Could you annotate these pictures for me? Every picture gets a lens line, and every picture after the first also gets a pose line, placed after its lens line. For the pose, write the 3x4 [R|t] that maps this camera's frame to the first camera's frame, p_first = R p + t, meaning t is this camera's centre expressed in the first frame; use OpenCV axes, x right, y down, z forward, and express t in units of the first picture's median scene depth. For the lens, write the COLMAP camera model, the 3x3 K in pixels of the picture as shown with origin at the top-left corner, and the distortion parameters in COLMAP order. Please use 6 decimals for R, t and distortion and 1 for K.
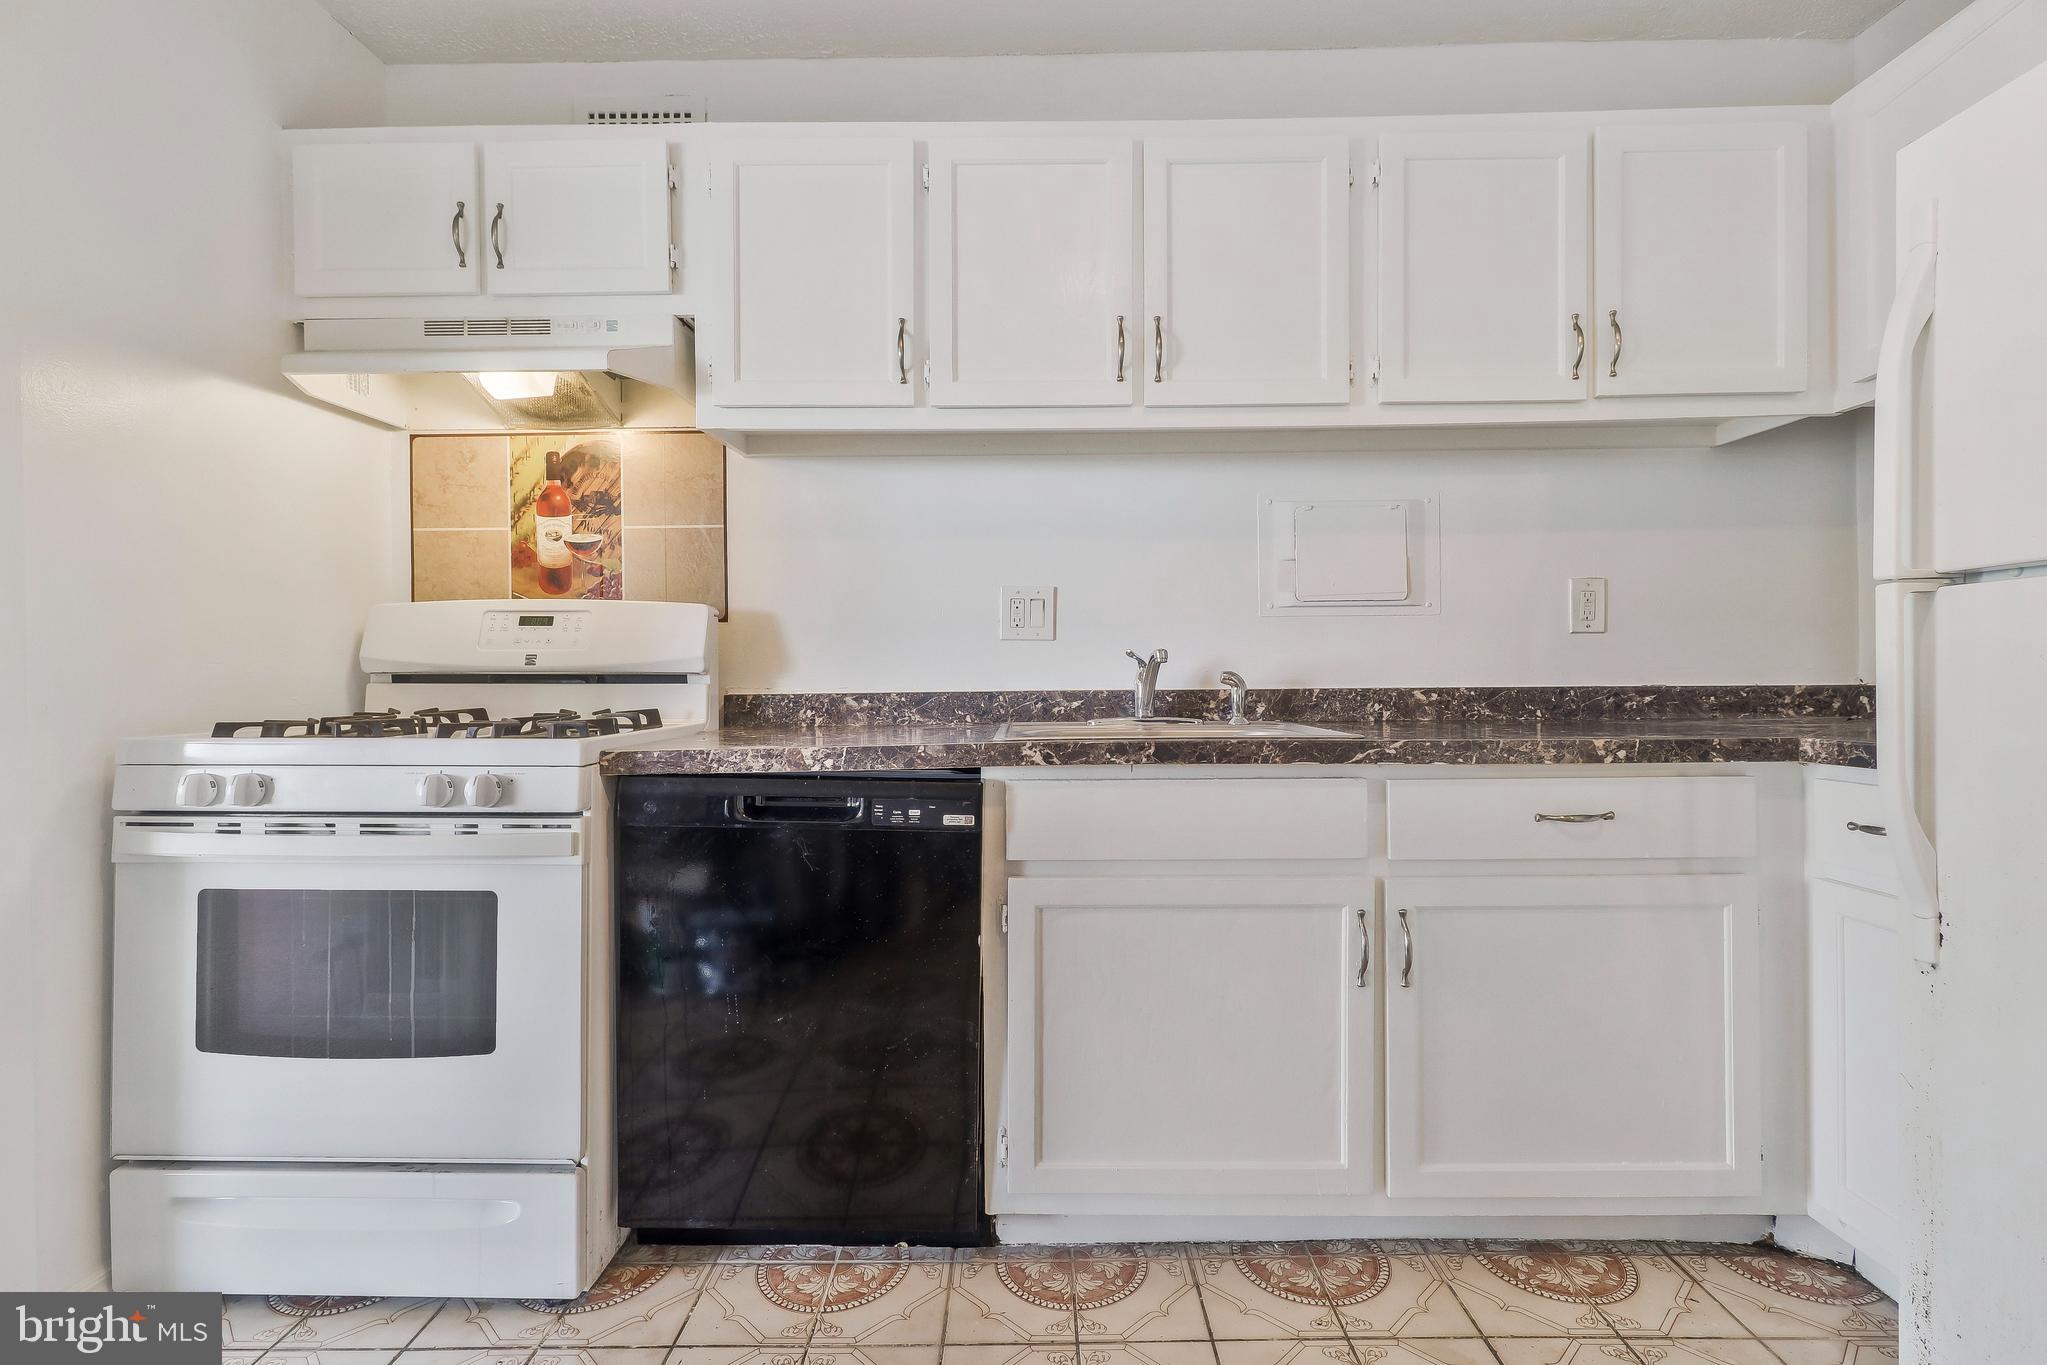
lens RADIAL K [[968.1, 0, 1015.1], [0, 968.1, 675.8], [0, 0, 1]] dist [0.008033, -0.001518]
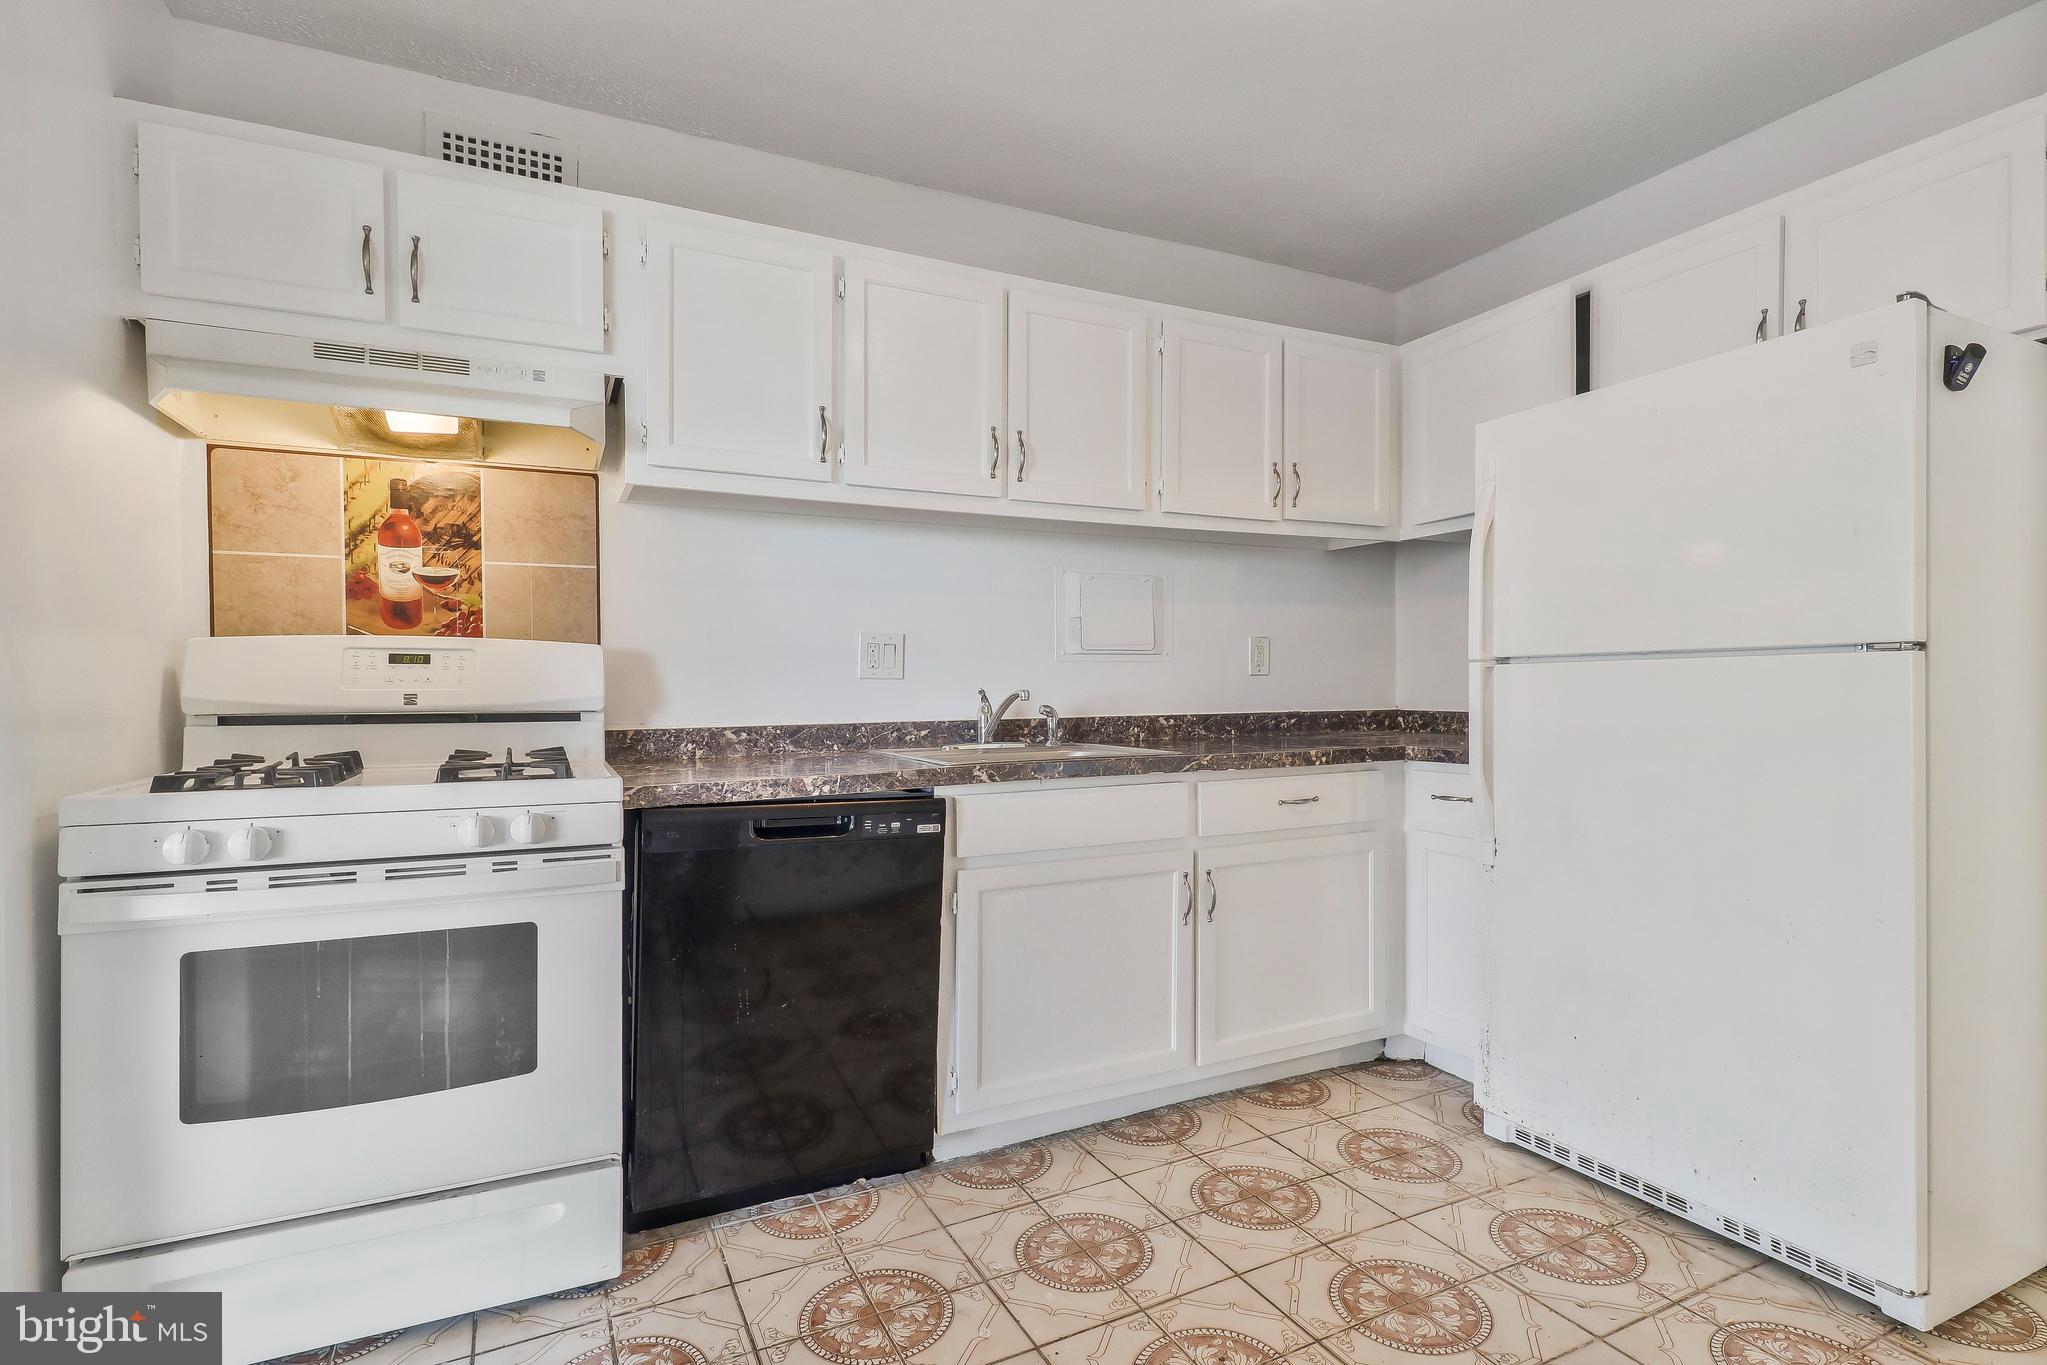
lens RADIAL K [[1022.5, 0, 1023.7], [0, 1022.5, 703.0], [0, 0, 1]] dist [0.013482, -0.001052]
pose [[0.890121, -0.008227, 0.455650, -0.475184], [0.001917, 0.999896, 0.014307, -0.029901], [-0.455720, -0.011862, 0.890044, -0.215605]]
